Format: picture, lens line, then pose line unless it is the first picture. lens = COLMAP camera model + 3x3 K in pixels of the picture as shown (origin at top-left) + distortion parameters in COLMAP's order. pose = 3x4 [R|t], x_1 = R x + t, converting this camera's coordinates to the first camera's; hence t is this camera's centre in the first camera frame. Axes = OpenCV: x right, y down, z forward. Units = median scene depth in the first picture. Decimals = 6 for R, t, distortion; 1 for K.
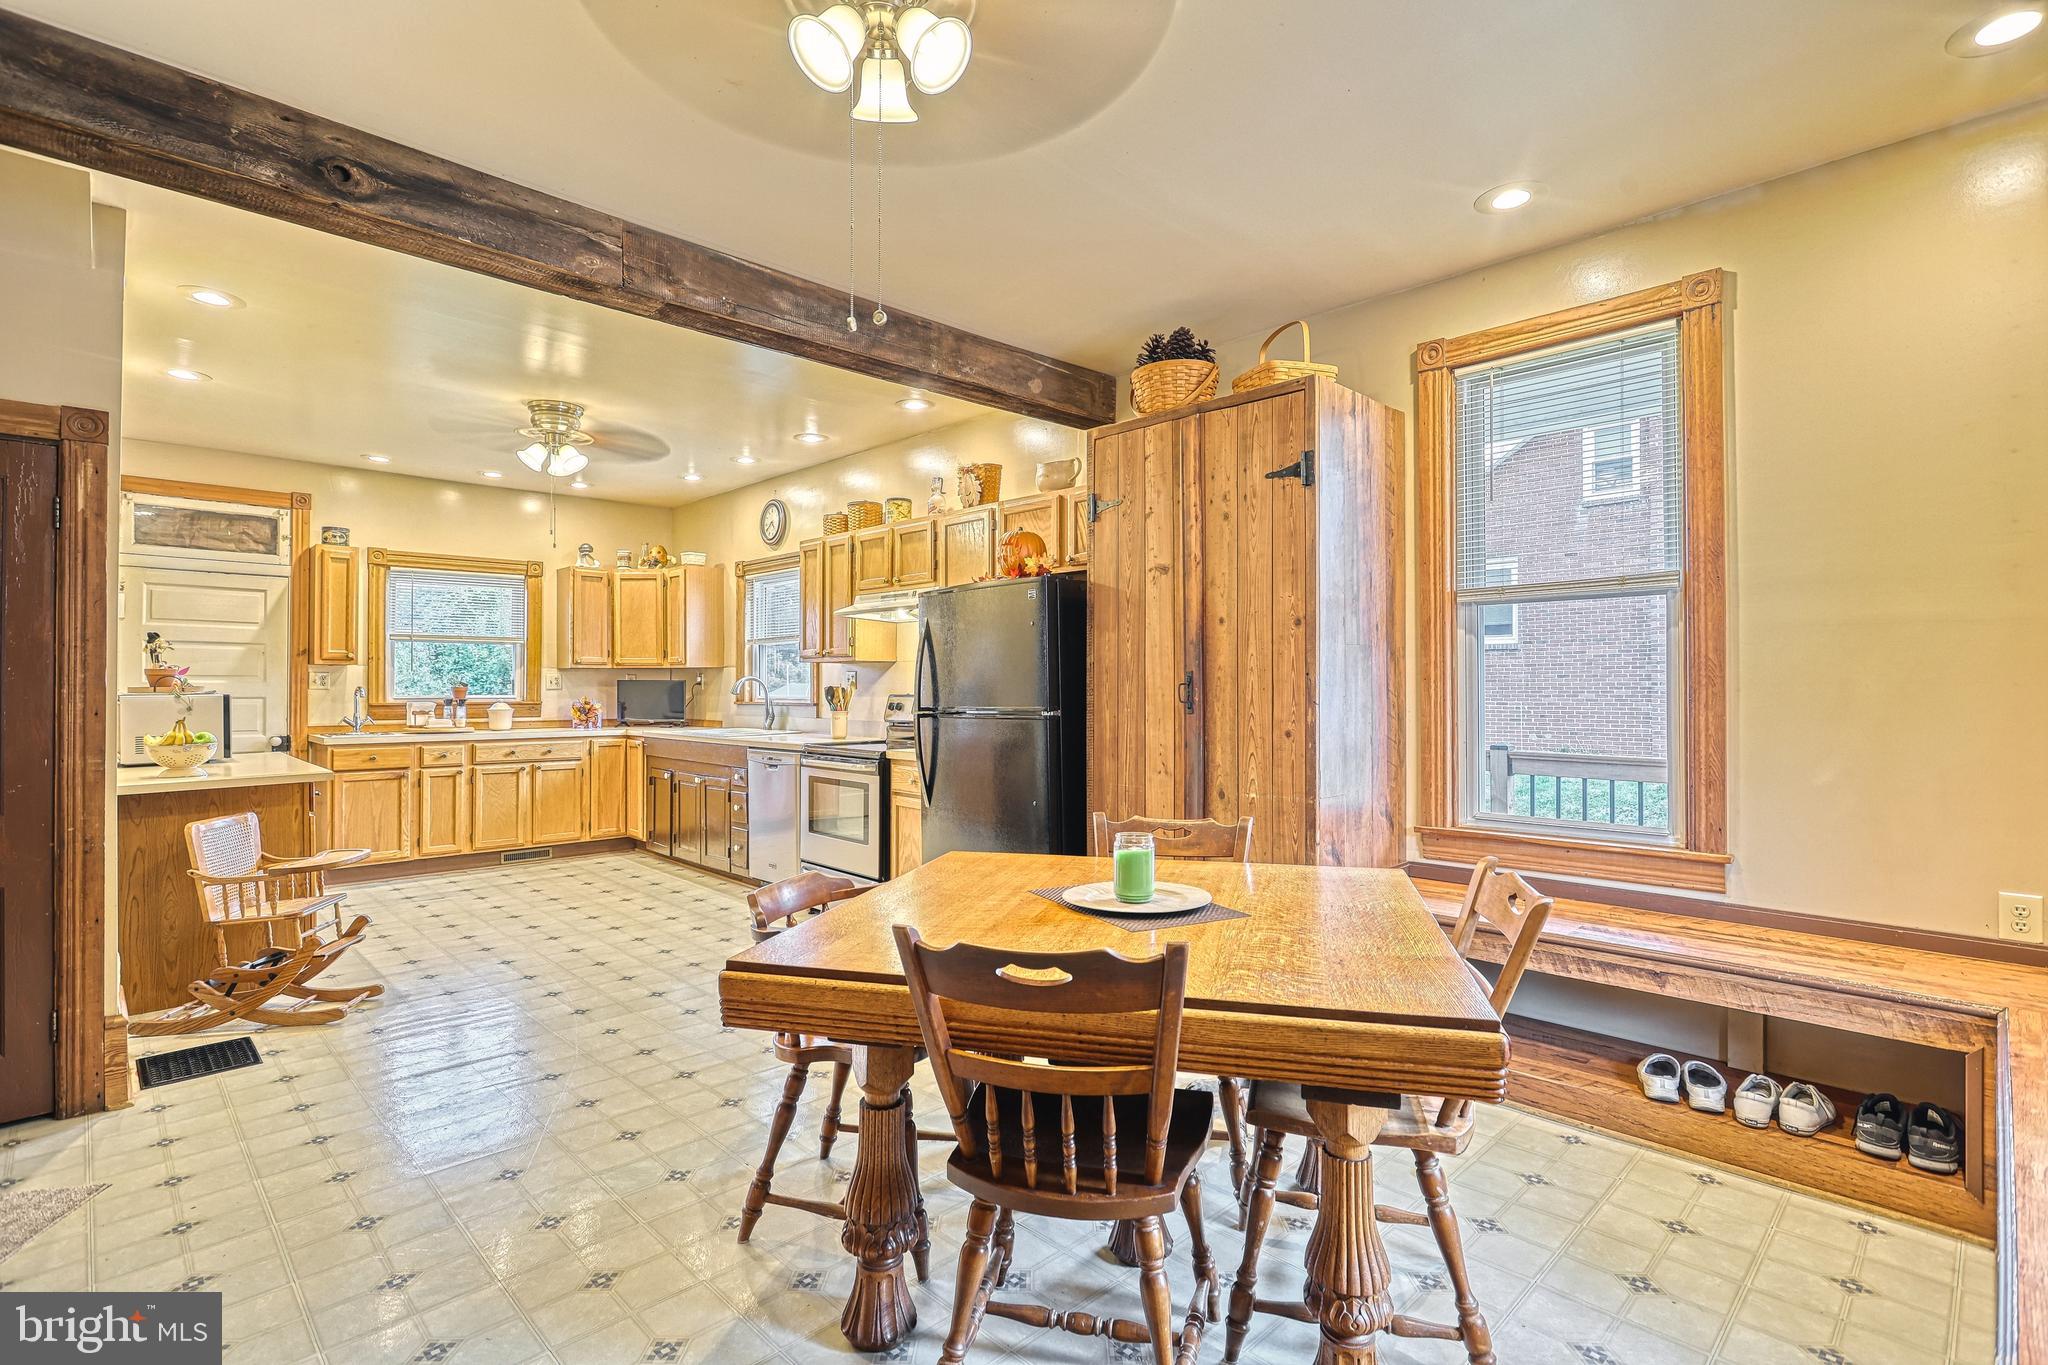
lens RADIAL K [[970.4, 0, 1025.0], [0, 970.4, 672.2], [0, 0, 1]] dist [-0.003850, 0.002847]
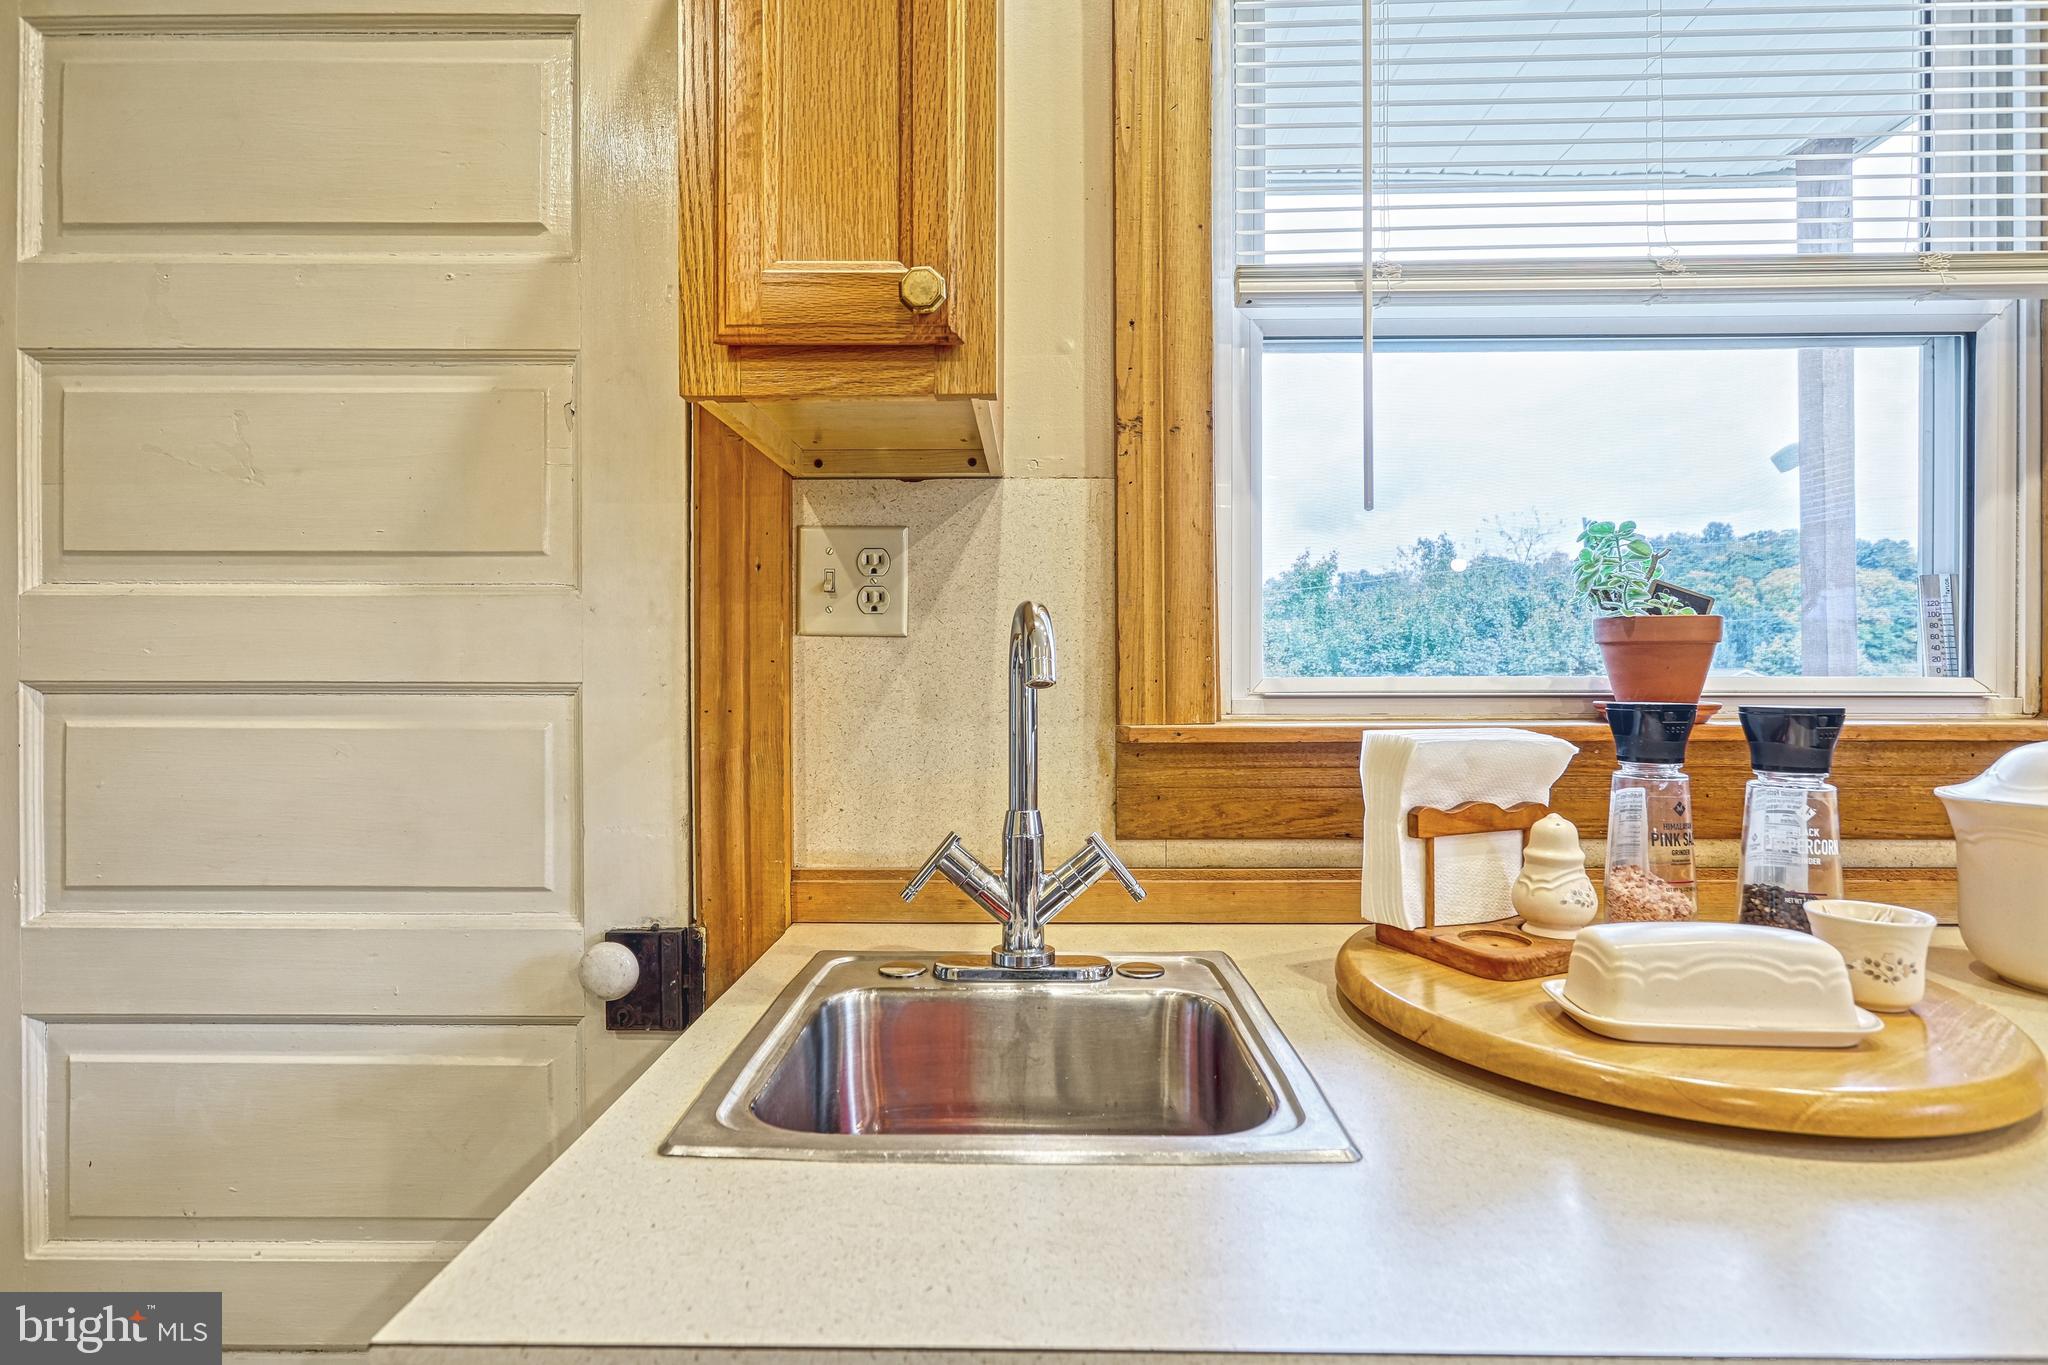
lens RADIAL K [[970.4, 0, 1019.8], [0, 970.4, 672.3], [0, 0, 1]] dist [-0.003850, 0.002847]
pose [[0.699434, -0.000165, -0.714698, -0.593208], [0.009910, 0.999906, 0.009468, 0.022208], [0.714629, -0.013704, 0.699370, 0.901708]]
